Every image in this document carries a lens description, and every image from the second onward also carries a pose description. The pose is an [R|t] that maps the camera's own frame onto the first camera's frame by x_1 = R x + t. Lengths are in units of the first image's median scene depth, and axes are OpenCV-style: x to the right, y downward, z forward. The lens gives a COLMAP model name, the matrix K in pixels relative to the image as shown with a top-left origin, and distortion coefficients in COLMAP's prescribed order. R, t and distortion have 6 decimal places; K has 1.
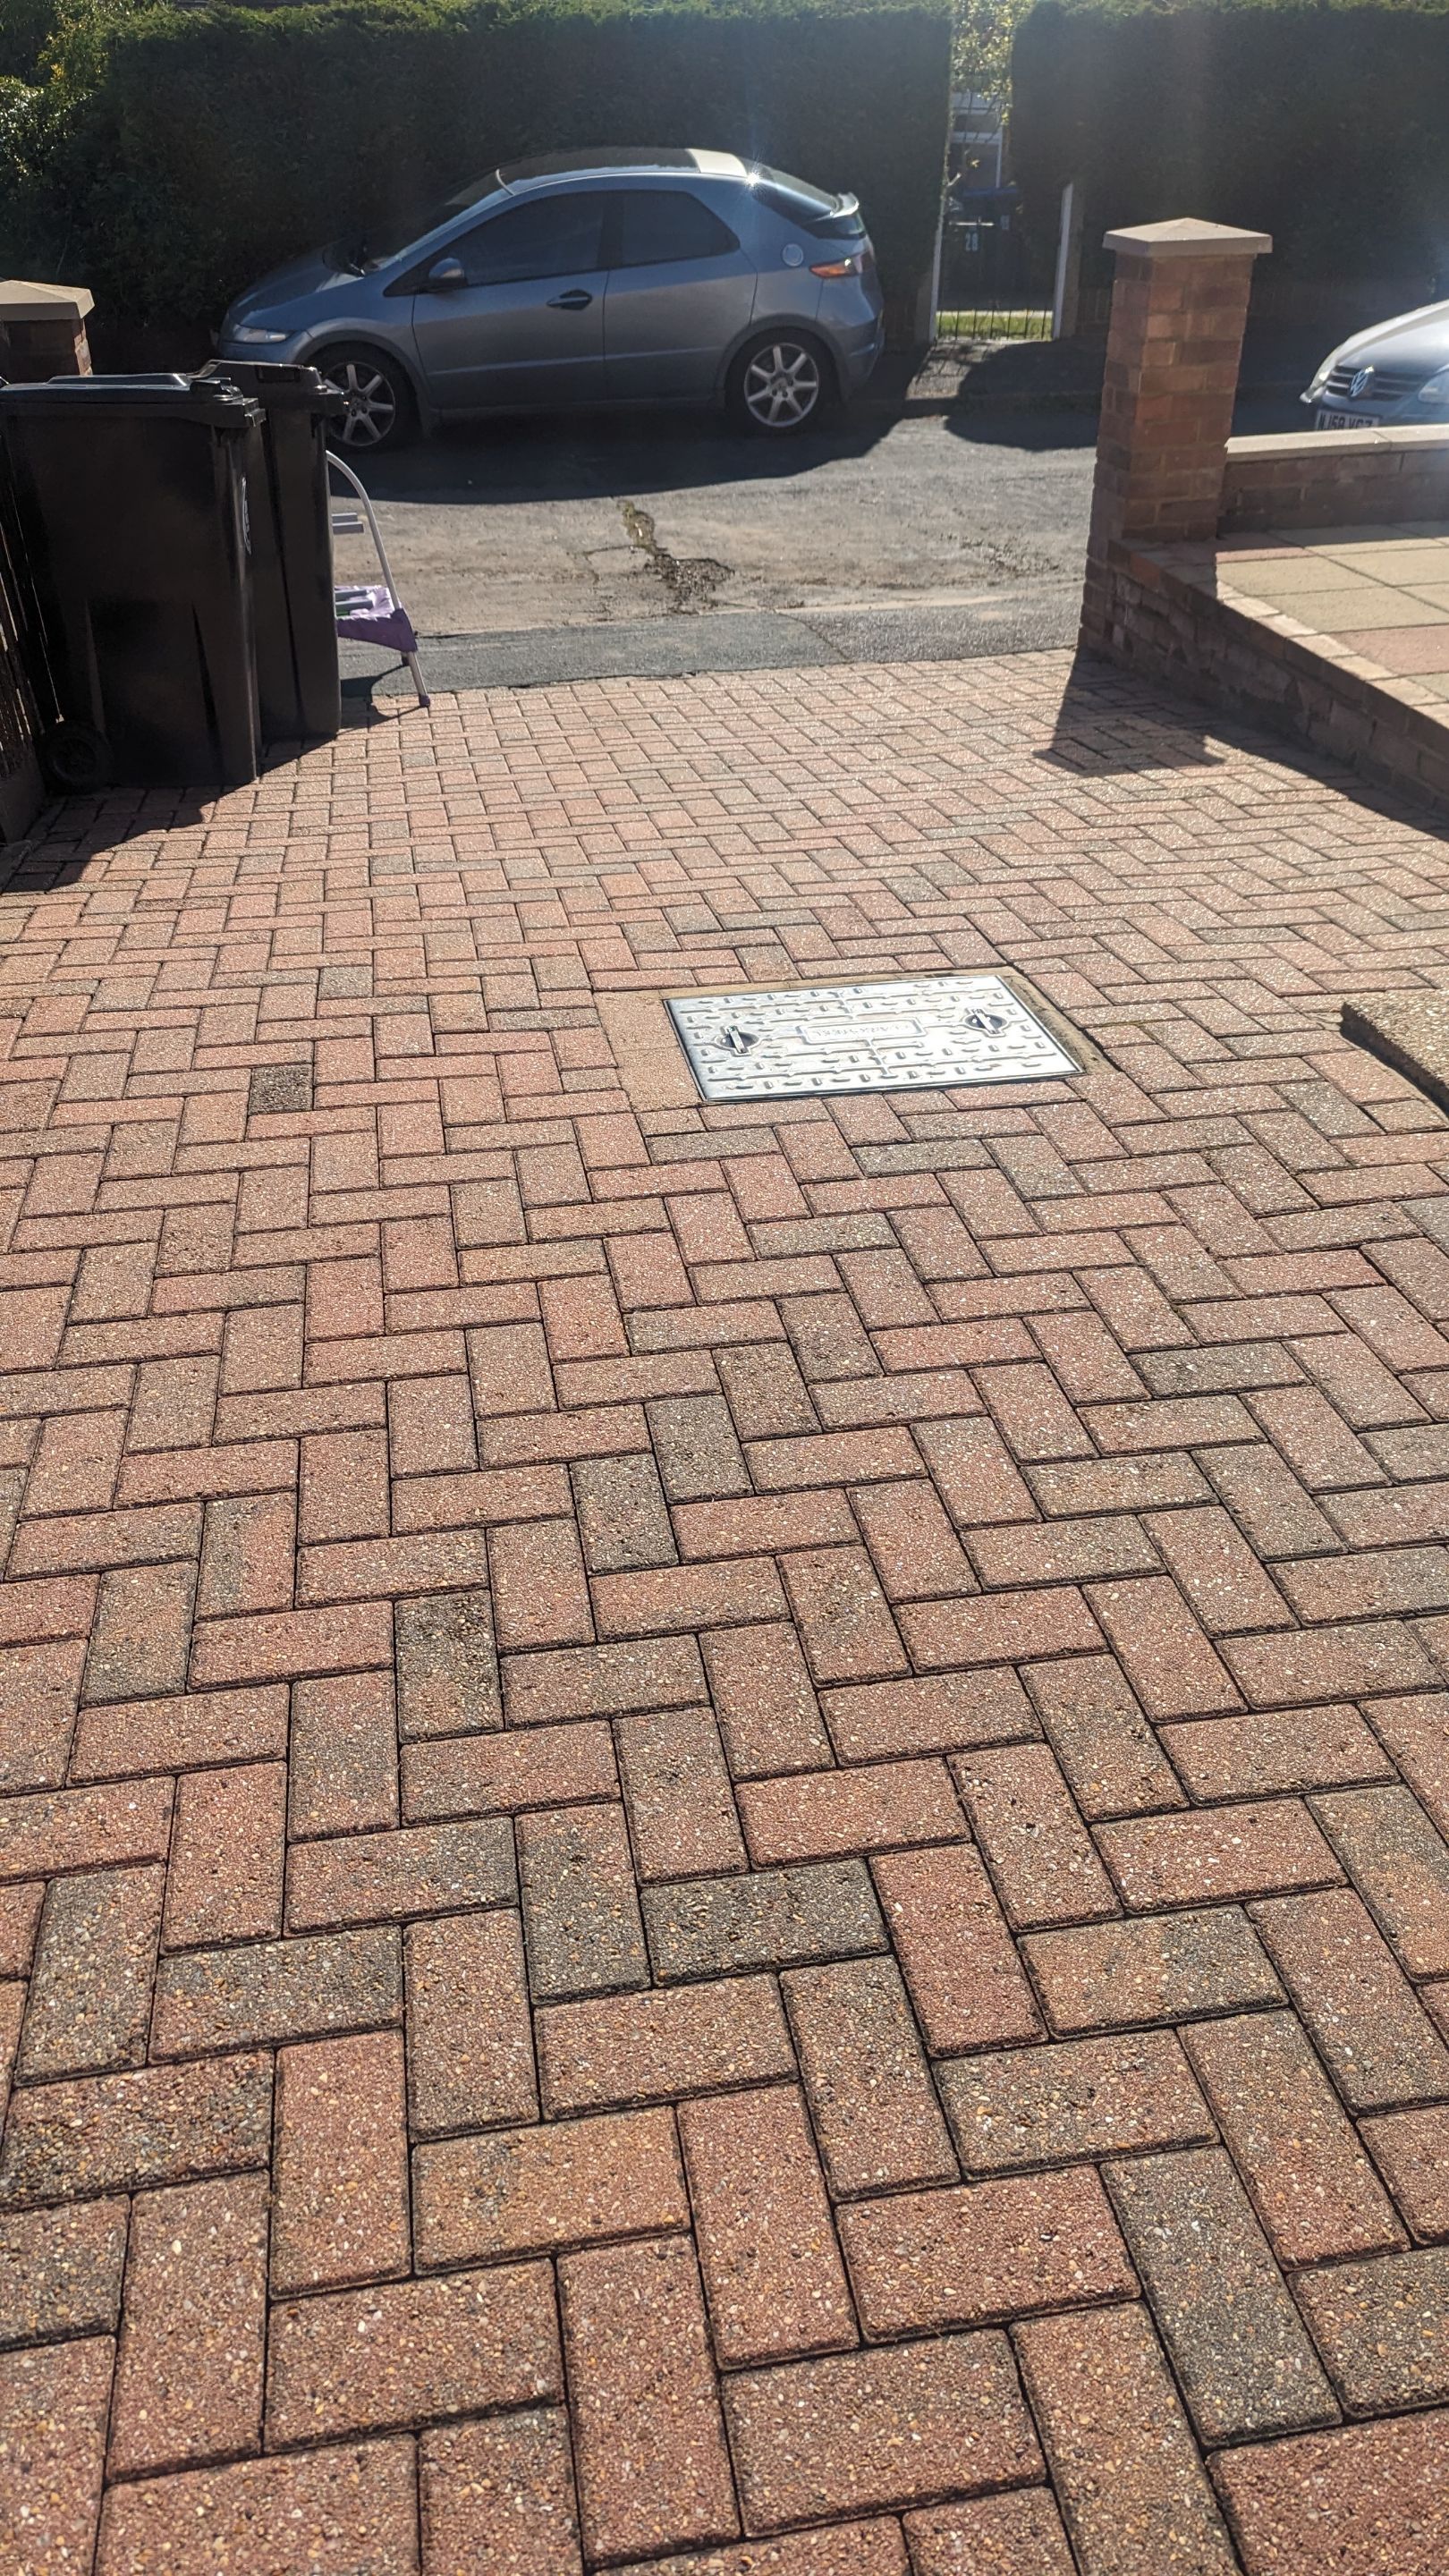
lens RADIAL K [[1832.5, 0, 705.1], [0, 1832.5, 1297.8], [0, 0, 1]] dist [0.058529, -0.054603]
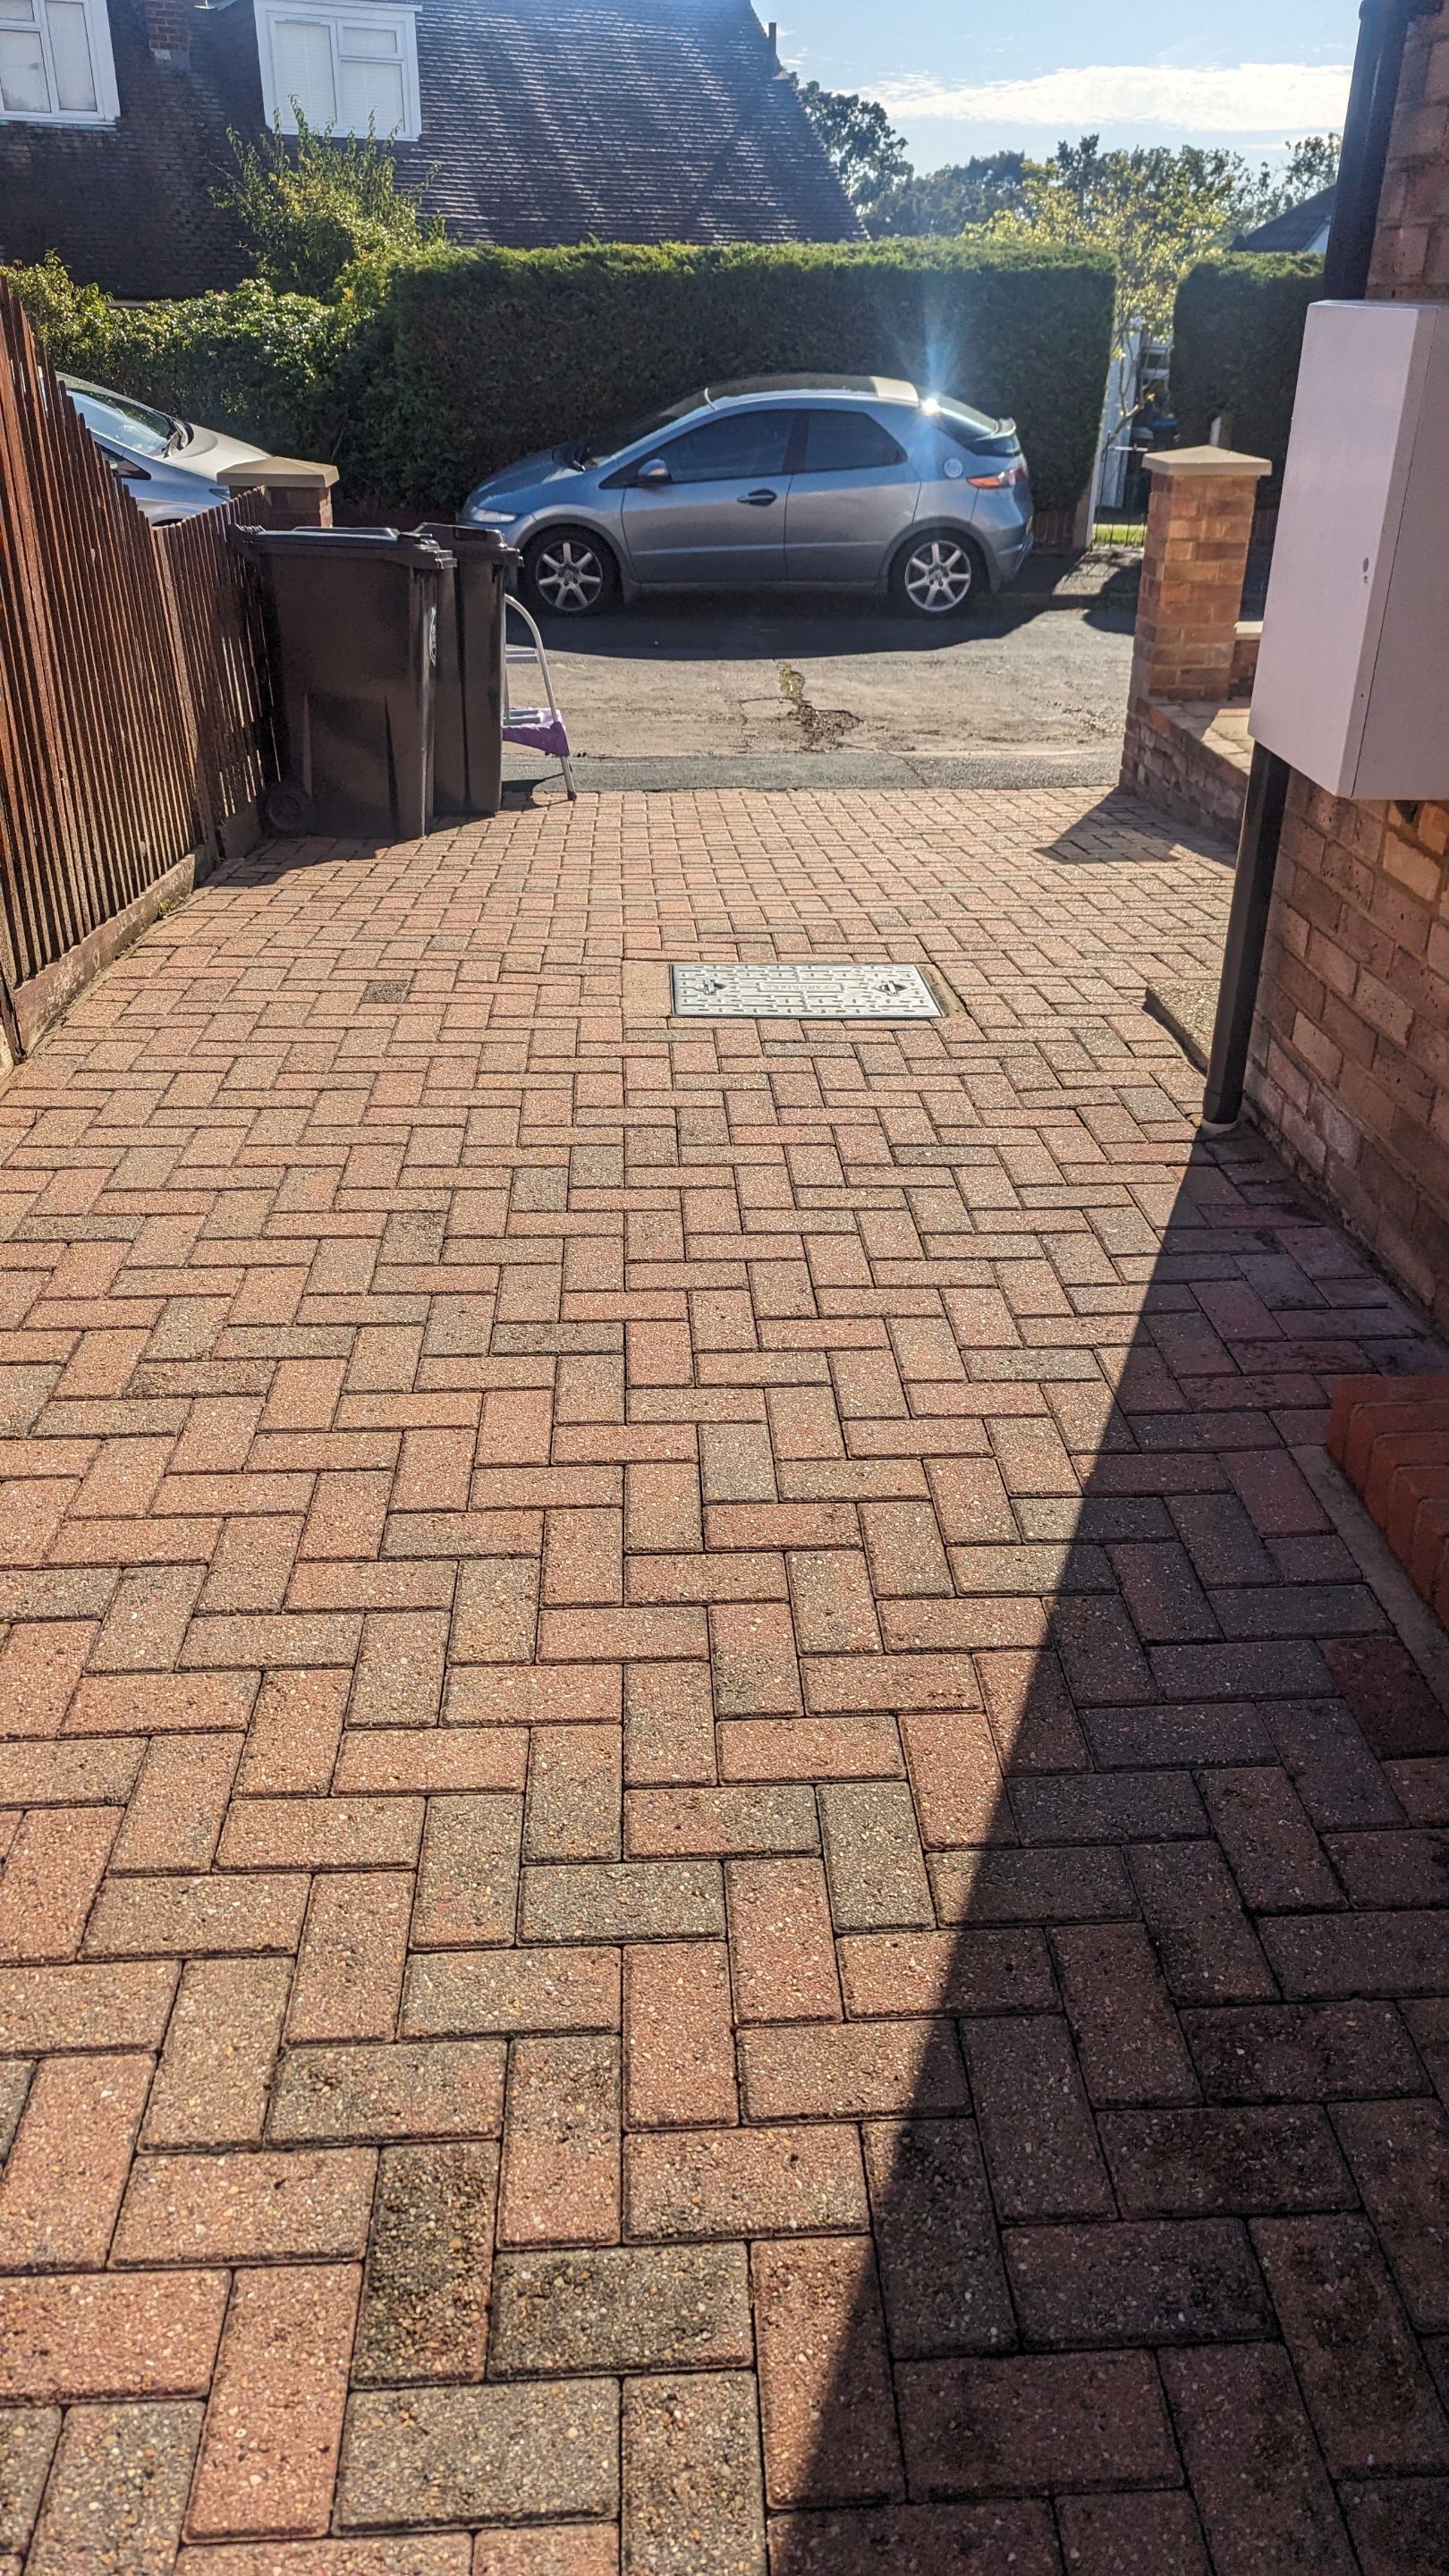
lens RADIAL K [[1832.5, 0, 747.3], [0, 1832.5, 1301.3], [0, 0, 1]] dist [0.058529, -0.054603]
pose [[0.994156, 0.074707, -0.077930, 0.097765], [-0.081282, 0.993067, -0.084924, 0.121982], [0.071045, 0.090762, 0.993335, -0.209744]]
